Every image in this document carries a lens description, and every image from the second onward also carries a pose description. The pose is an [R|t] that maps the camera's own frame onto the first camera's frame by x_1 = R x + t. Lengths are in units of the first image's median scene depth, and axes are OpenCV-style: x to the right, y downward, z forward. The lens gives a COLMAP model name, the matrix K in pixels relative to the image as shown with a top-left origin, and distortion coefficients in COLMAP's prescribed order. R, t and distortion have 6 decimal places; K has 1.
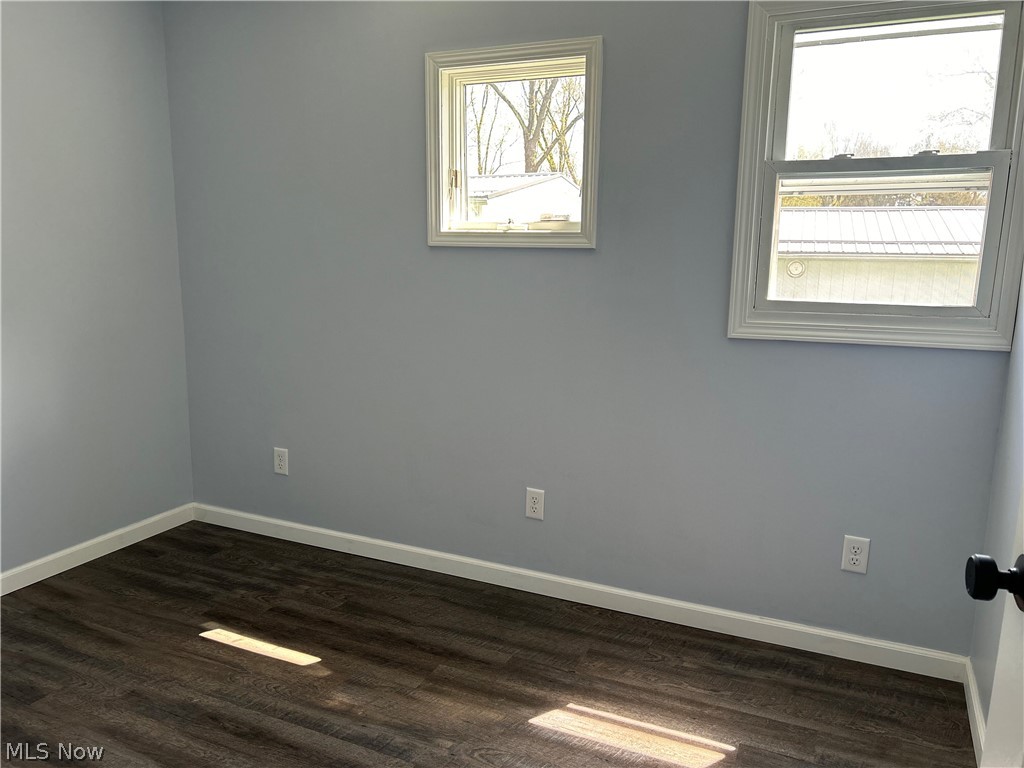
lens RADIAL K [[769.2, 0, 512.6], [0, 769.2, 389.3], [0, 0, 1]] dist [0.061274, -0.071212]
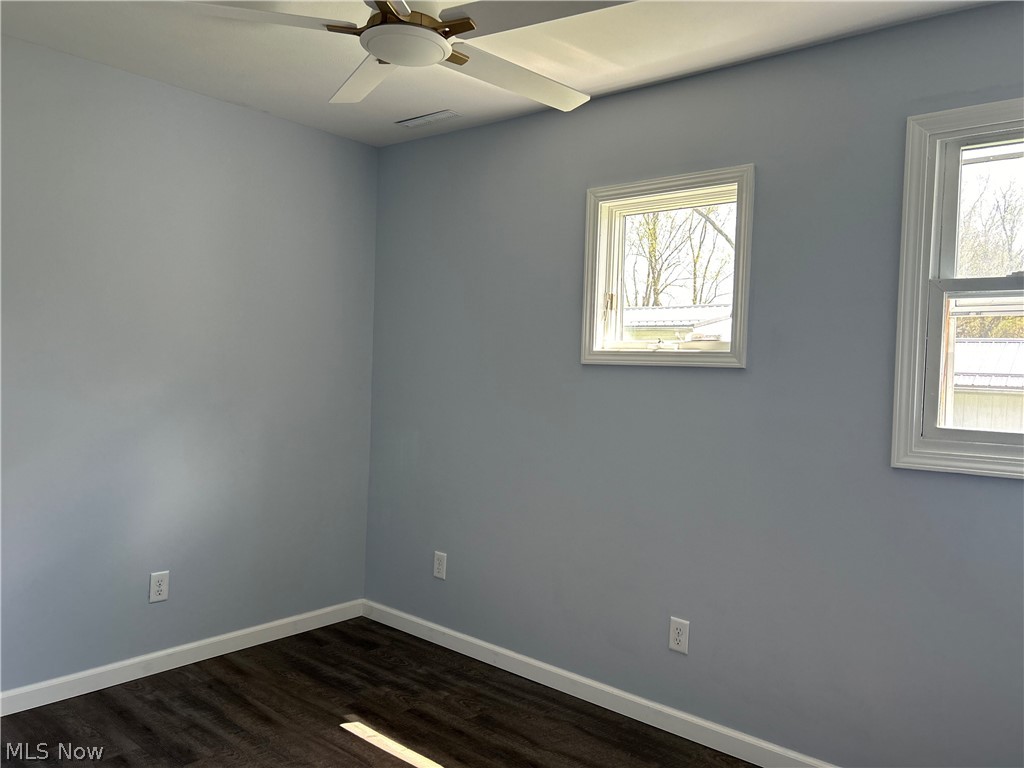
lens RADIAL K [[769.2, 0, 506.2], [0, 769.2, 390.9], [0, 0, 1]] dist [0.061274, -0.071212]
pose [[0.960164, 0.027414, -0.278089, 0.085028], [-0.071869, 0.985925, -0.150954, 0.013871], [0.270036, 0.164926, 0.948620, -0.004104]]
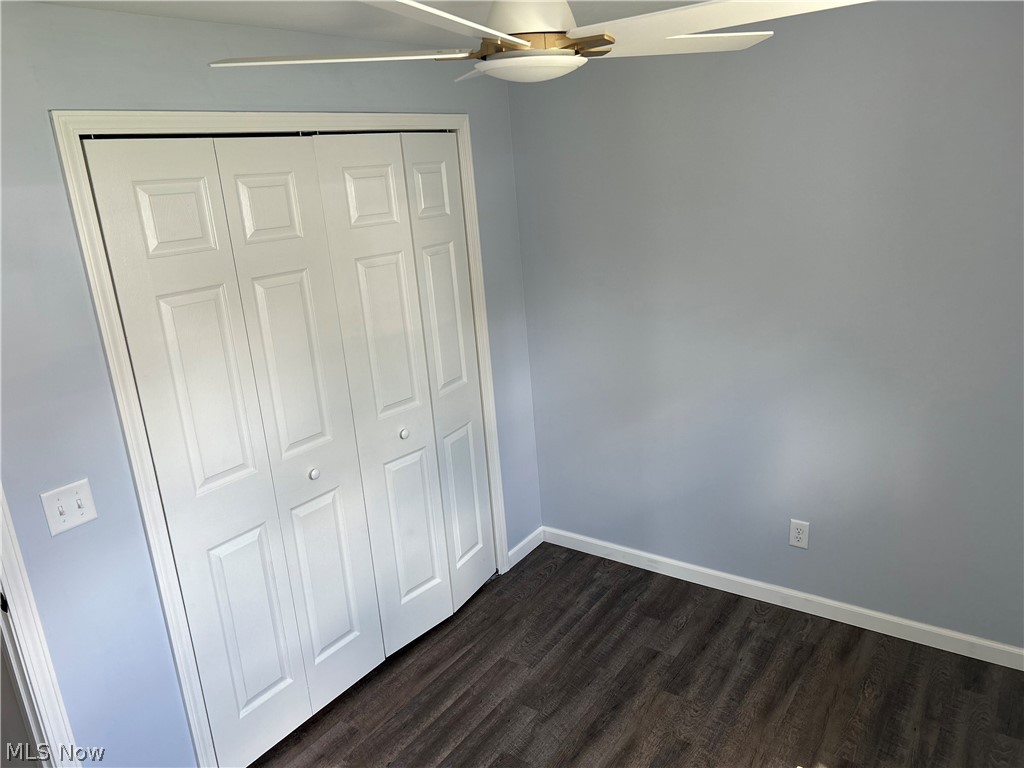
lens RADIAL K [[769.2, 0, 513.9], [0, 769.2, 408.1], [0, 0, 1]] dist [0.061274, -0.071212]
pose [[-0.183411, 0.299770, -0.936215, 0.378331], [-0.116843, 0.938972, 0.323543, -0.327524], [0.976068, 0.168732, -0.137192, 0.680162]]
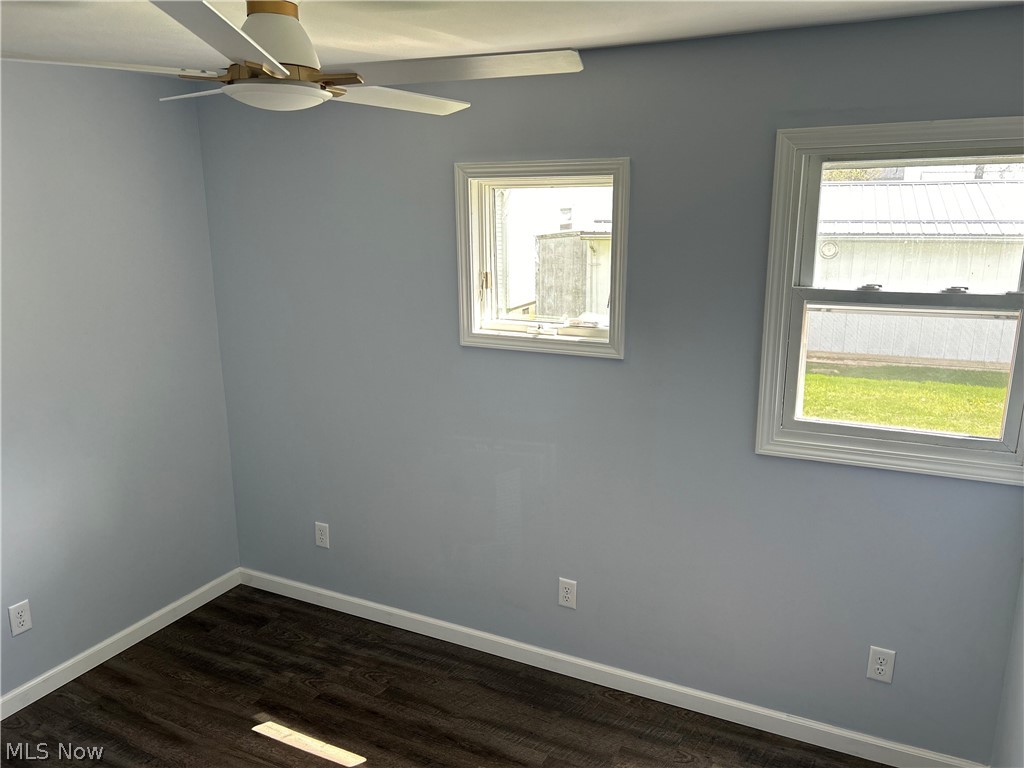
lens RADIAL K [[769.2, 0, 514.1], [0, 769.2, 386.6], [0, 0, 1]] dist [0.061274, -0.071212]
pose [[0.999274, -0.012510, -0.035994, -0.001811], [0.014378, 0.998537, 0.052129, -0.190251], [0.035289, -0.052608, 0.997992, -0.022990]]
